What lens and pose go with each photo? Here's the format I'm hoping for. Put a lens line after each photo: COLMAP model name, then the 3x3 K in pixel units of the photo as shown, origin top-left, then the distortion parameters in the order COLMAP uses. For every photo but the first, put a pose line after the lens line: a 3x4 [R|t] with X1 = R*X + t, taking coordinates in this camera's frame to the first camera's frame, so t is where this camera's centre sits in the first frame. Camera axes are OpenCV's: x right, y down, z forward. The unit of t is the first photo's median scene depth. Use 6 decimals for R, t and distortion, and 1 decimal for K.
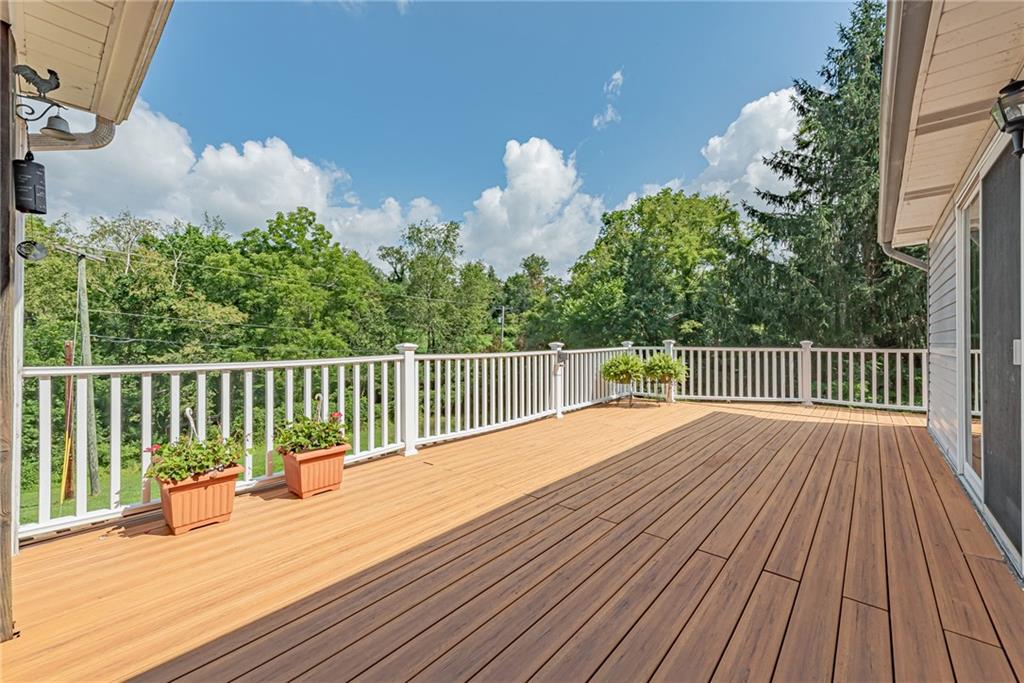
lens RADIAL K [[406.1, 0, 516.0], [0, 406.1, 340.3], [0, 0, 1]] dist [0.012088, -0.000104]
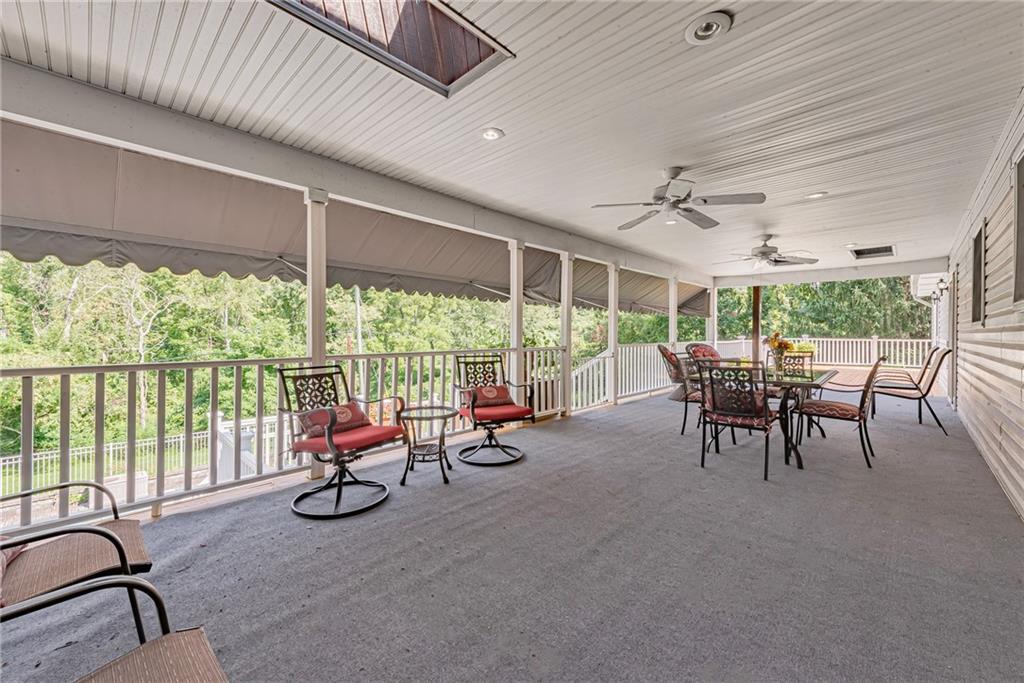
lens RADIAL K [[406.1, 0, 516.0], [0, 406.1, 340.3], [0, 0, 1]] dist [0.012088, -0.000104]
pose [[0.998848, 0.002863, -0.047901, -0.555545], [-0.002128, 0.999880, 0.015375, -0.002144], [0.047939, -0.015255, 0.998734, -0.641497]]
